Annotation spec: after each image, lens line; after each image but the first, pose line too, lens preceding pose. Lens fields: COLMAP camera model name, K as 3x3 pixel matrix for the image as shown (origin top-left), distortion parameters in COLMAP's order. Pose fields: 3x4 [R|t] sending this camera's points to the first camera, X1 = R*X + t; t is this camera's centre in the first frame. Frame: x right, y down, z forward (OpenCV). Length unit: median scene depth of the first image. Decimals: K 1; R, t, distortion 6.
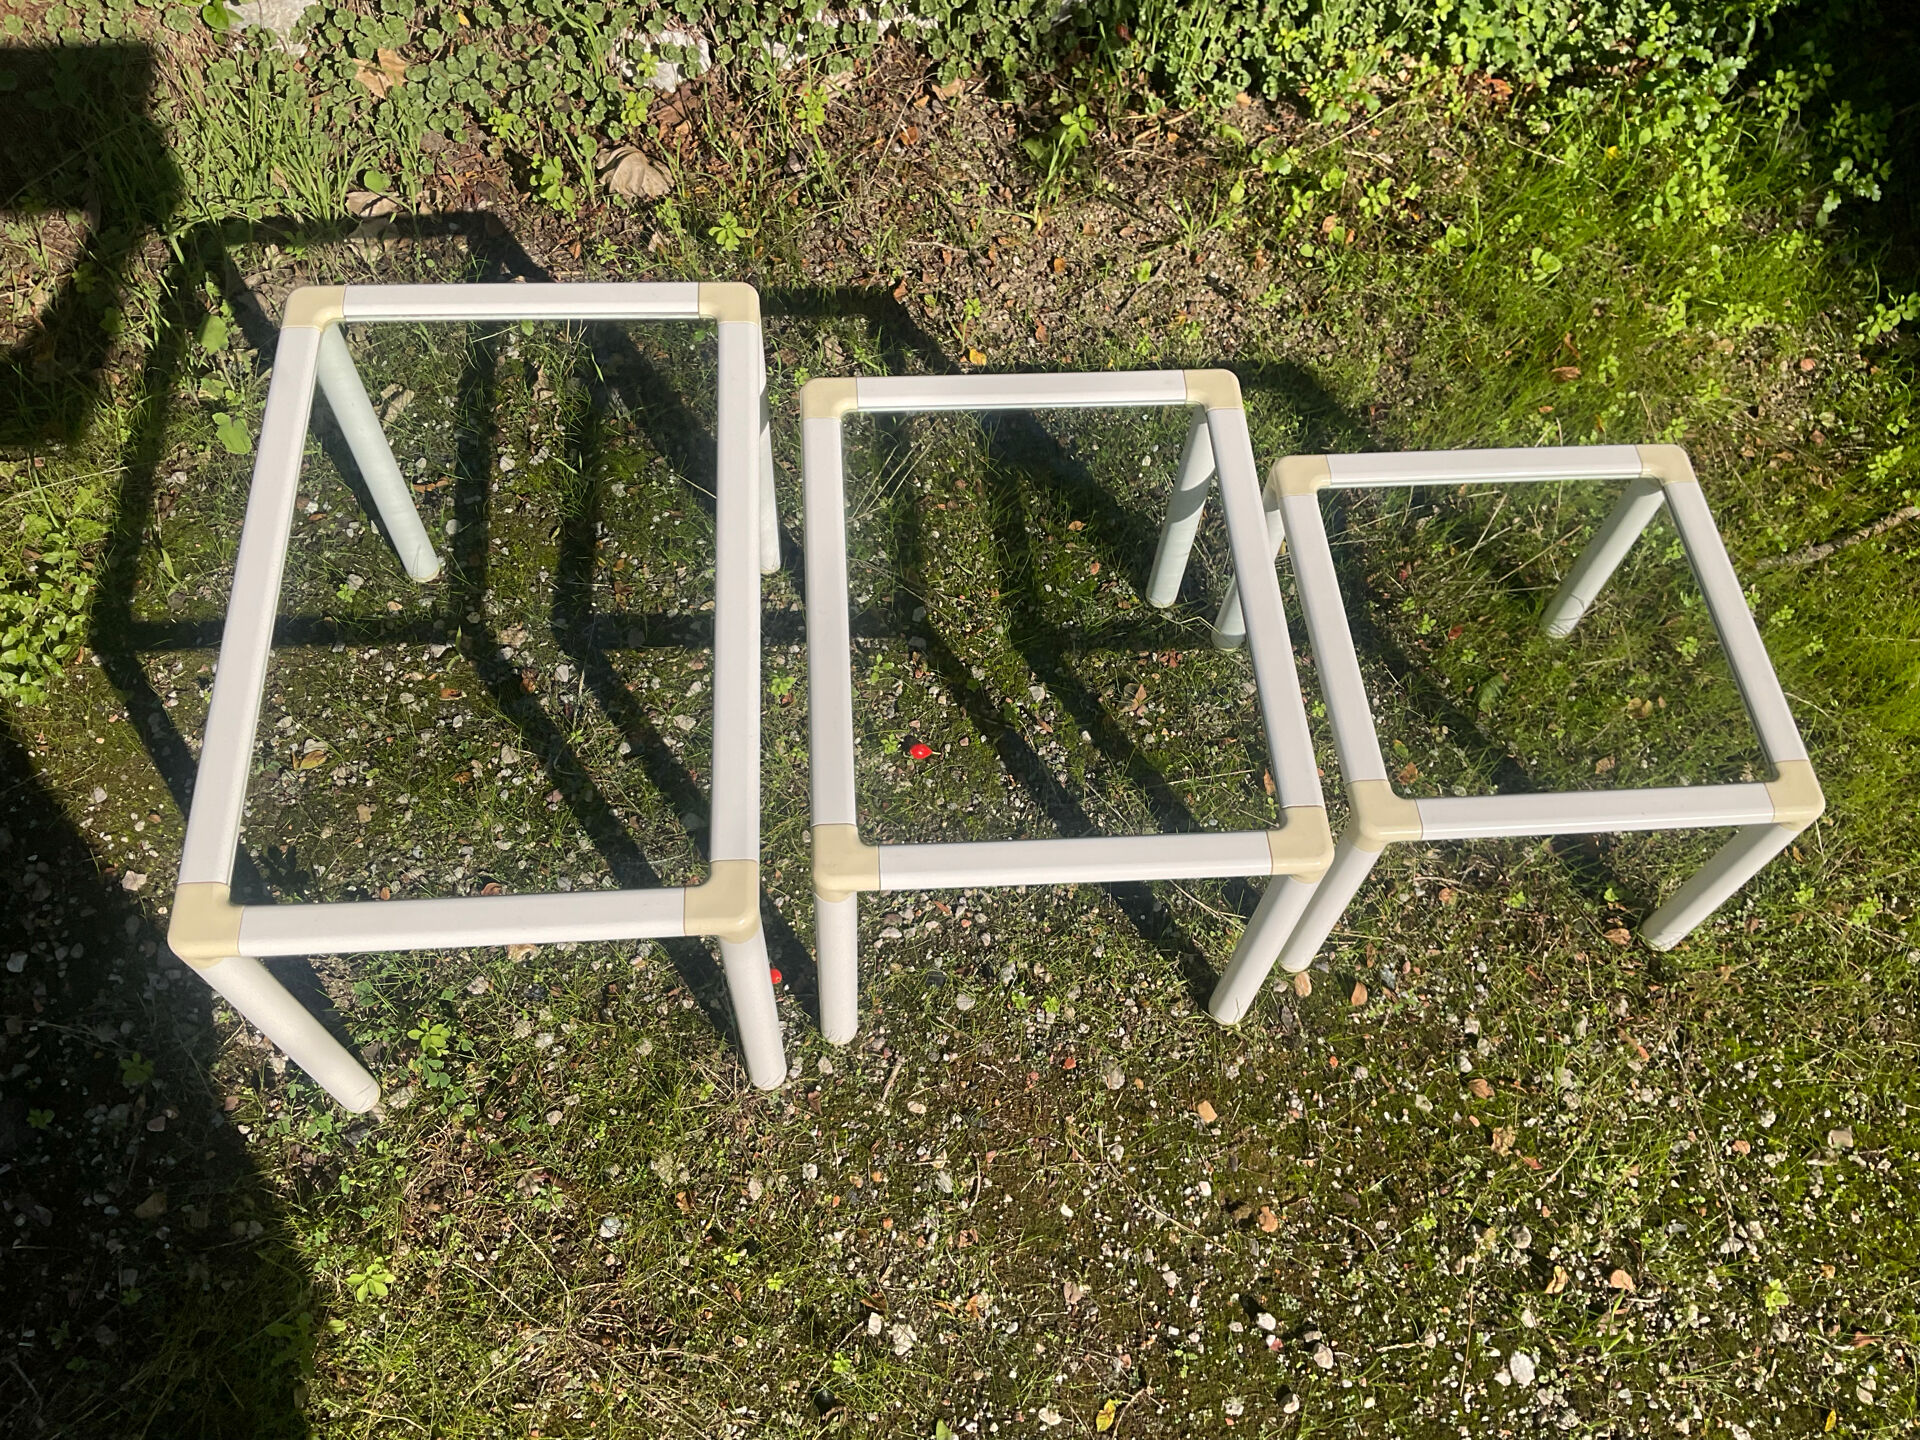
lens RADIAL K [[1611.8, 0, 956.7], [0, 1611.8, 729.5], [0, 0, 1]] dist [0.051034, -0.099932]
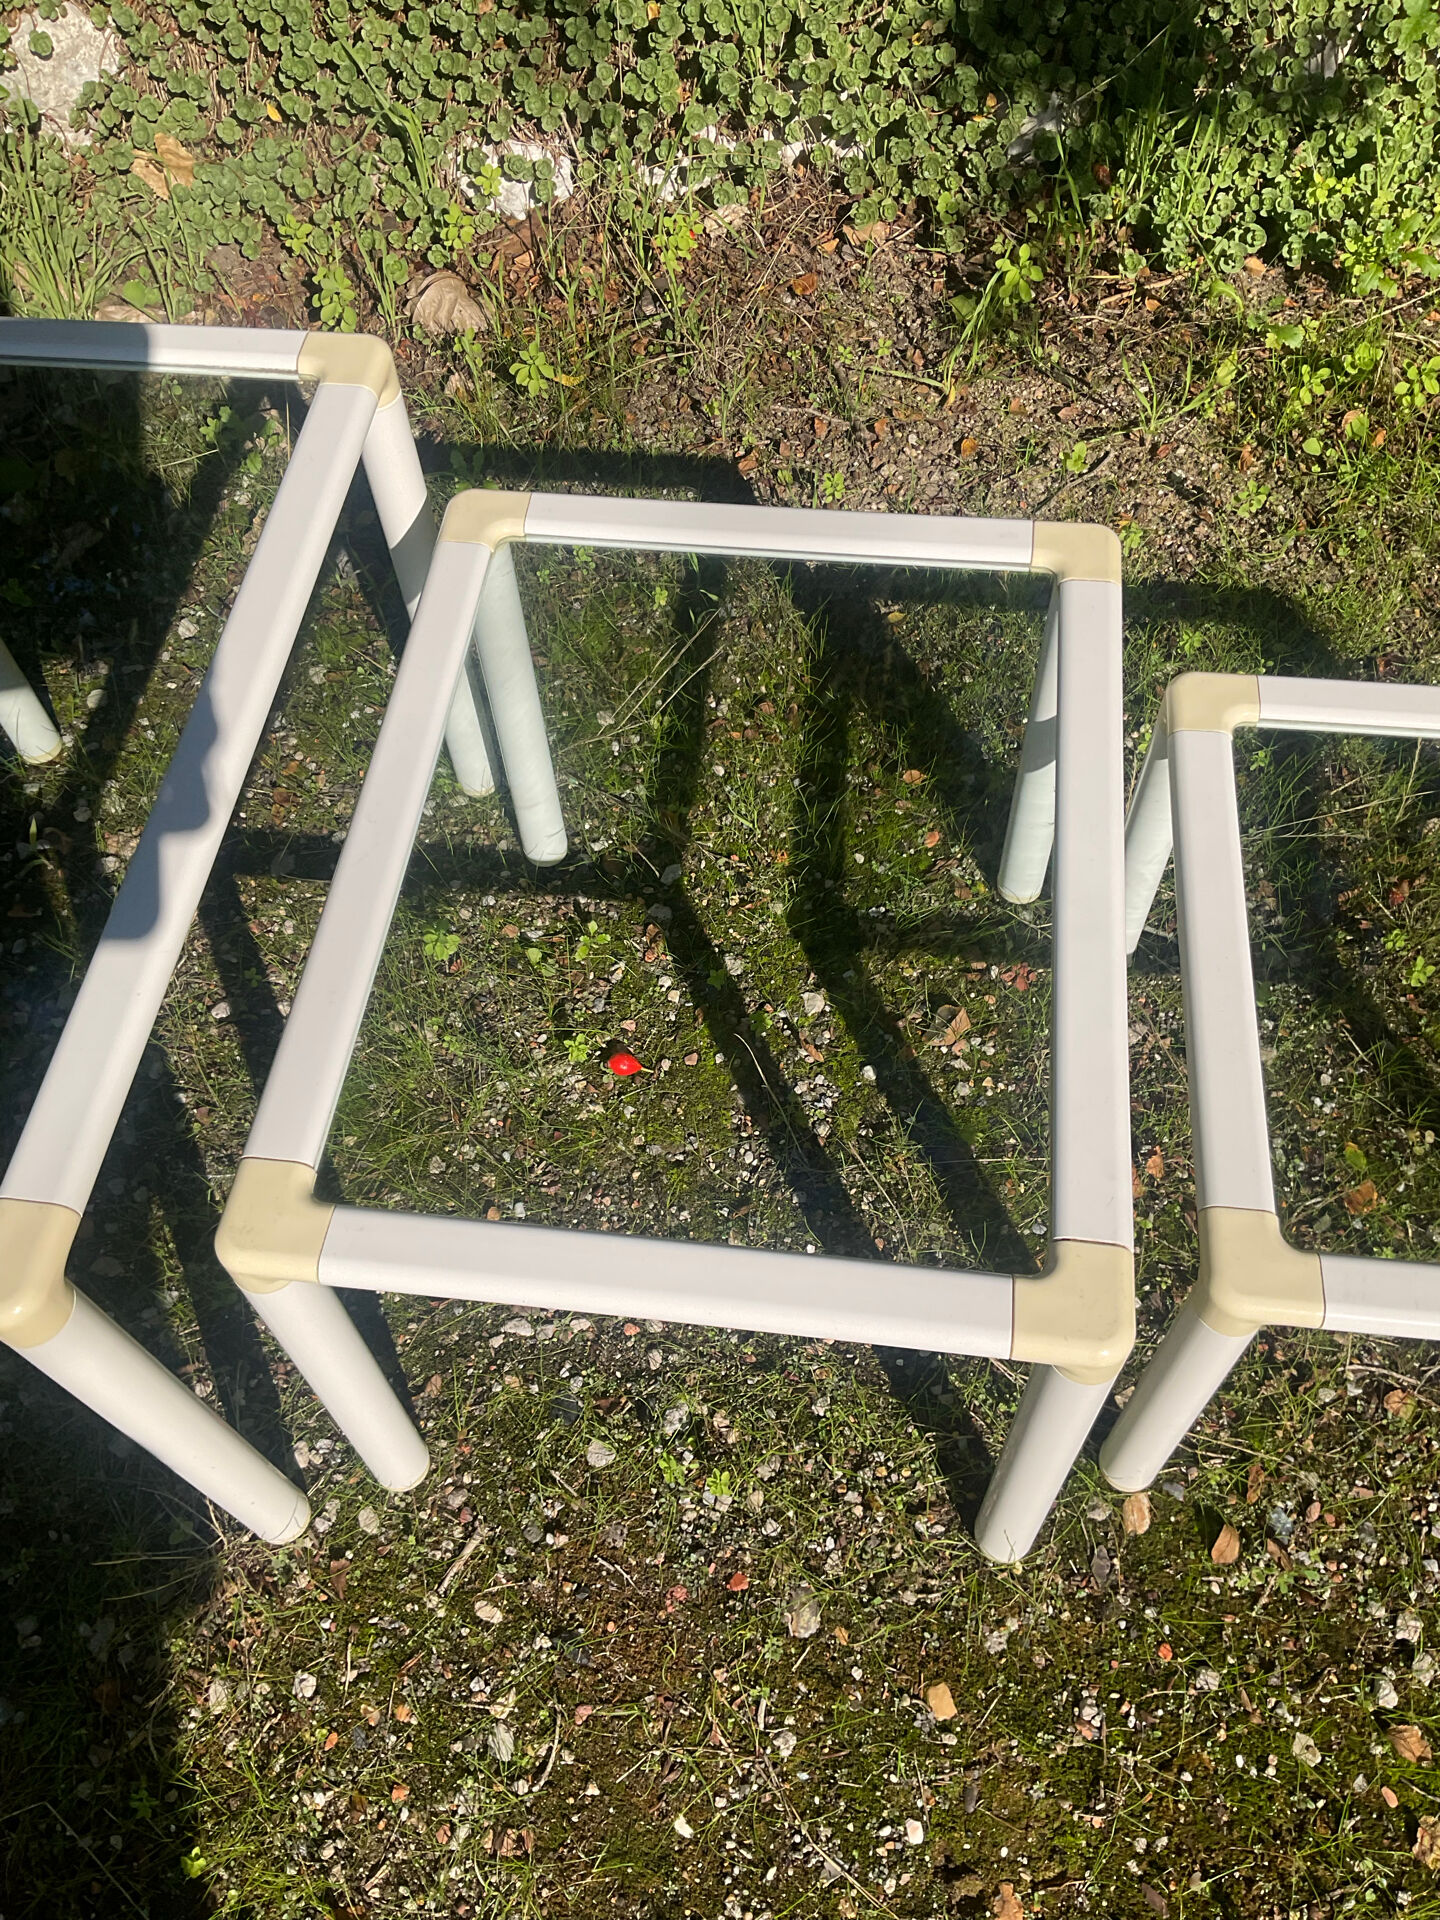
lens RADIAL K [[1611.8, 0, 723.0], [0, 1611.8, 945.2], [0, 0, 1]] dist [0.051034, -0.099932]
pose [[0.978933, 0.114104, -0.169325, 0.133814], [-0.124539, 0.990835, -0.052304, -0.006754], [0.161805, 0.072289, 0.984171, 0.328015]]
